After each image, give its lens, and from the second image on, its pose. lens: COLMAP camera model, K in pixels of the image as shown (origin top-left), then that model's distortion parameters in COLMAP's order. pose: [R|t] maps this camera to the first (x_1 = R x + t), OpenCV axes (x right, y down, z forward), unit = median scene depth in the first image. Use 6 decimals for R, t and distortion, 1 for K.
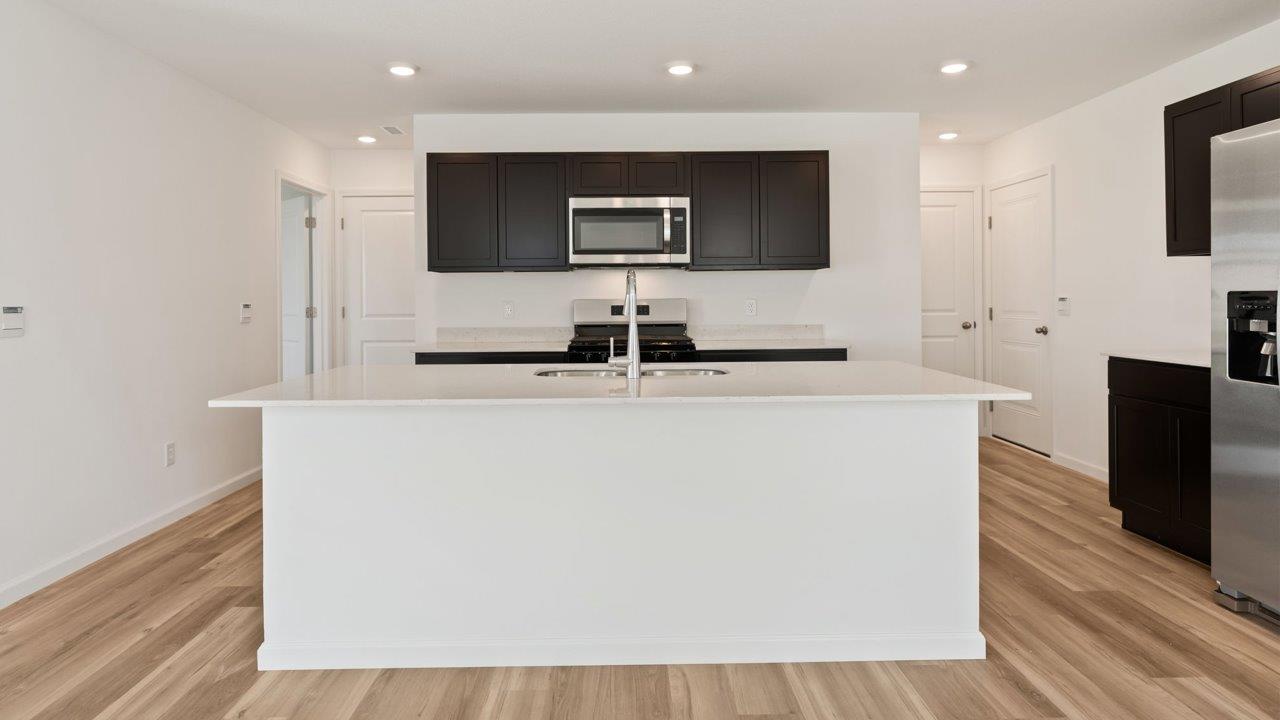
lens RADIAL K [[723.5, 0, 634.2], [0, 723.5, 299.4], [0, 0, 1]] dist [0.002912, 0.000364]
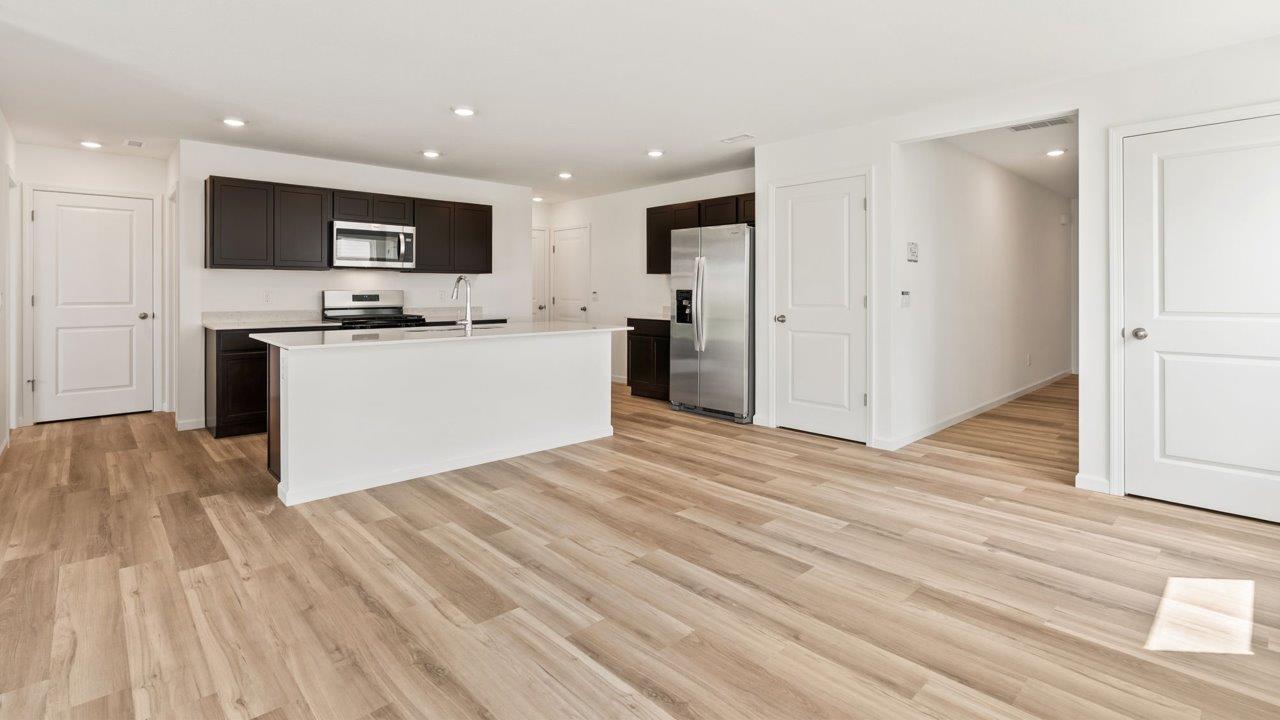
lens RADIAL K [[594.3, 0, 650.0], [0, 594.3, 290.8], [0, 0, 1]] dist [-0.007445, 0.000981]
pose [[0.734958, 0.007880, 0.678067, -0.428381], [-0.006848, 0.999968, -0.004198, 0.001324], [-0.678079, -0.001558, 0.734988, -0.309914]]
